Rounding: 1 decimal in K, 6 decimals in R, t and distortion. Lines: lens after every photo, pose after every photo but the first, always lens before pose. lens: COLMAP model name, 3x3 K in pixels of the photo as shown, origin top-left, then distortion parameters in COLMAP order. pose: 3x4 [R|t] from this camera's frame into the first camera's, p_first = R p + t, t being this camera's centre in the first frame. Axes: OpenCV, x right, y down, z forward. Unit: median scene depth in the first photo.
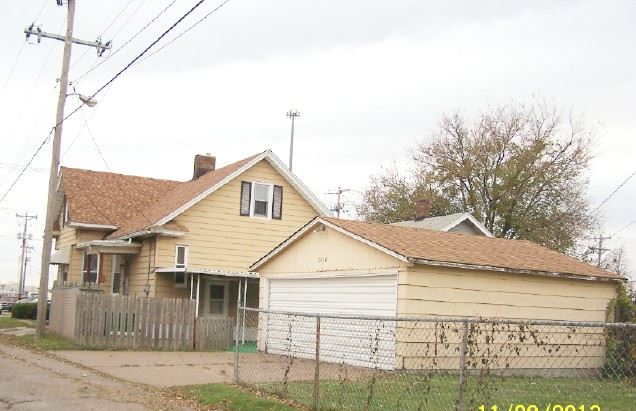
lens RADIAL K [[733.2, 0, 318.0], [0, 733.2, 205.5], [0, 0, 1]] dist [-0.004504, -0.001334]
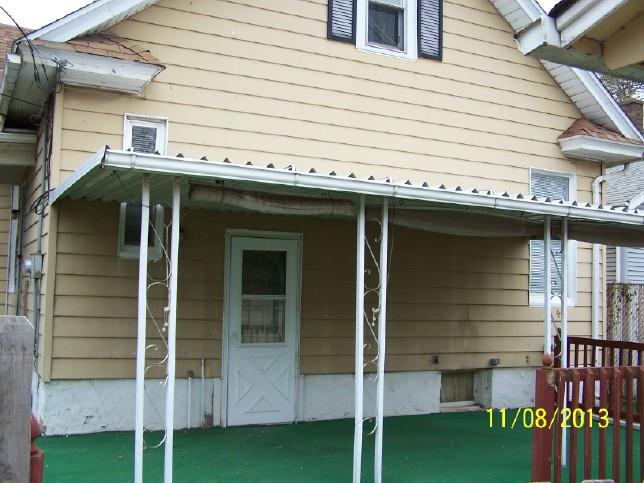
lens RADIAL K [[731.4, 0, 322.0], [0, 731.4, 241.5], [0, 0, 1]] dist [0.002160, 0.001899]
pose [[0.997439, -0.021625, -0.068180, -0.089259], [0.026122, 0.997492, 0.065776, 0.083230], [0.066586, -0.067389, 0.995502, 0.674333]]
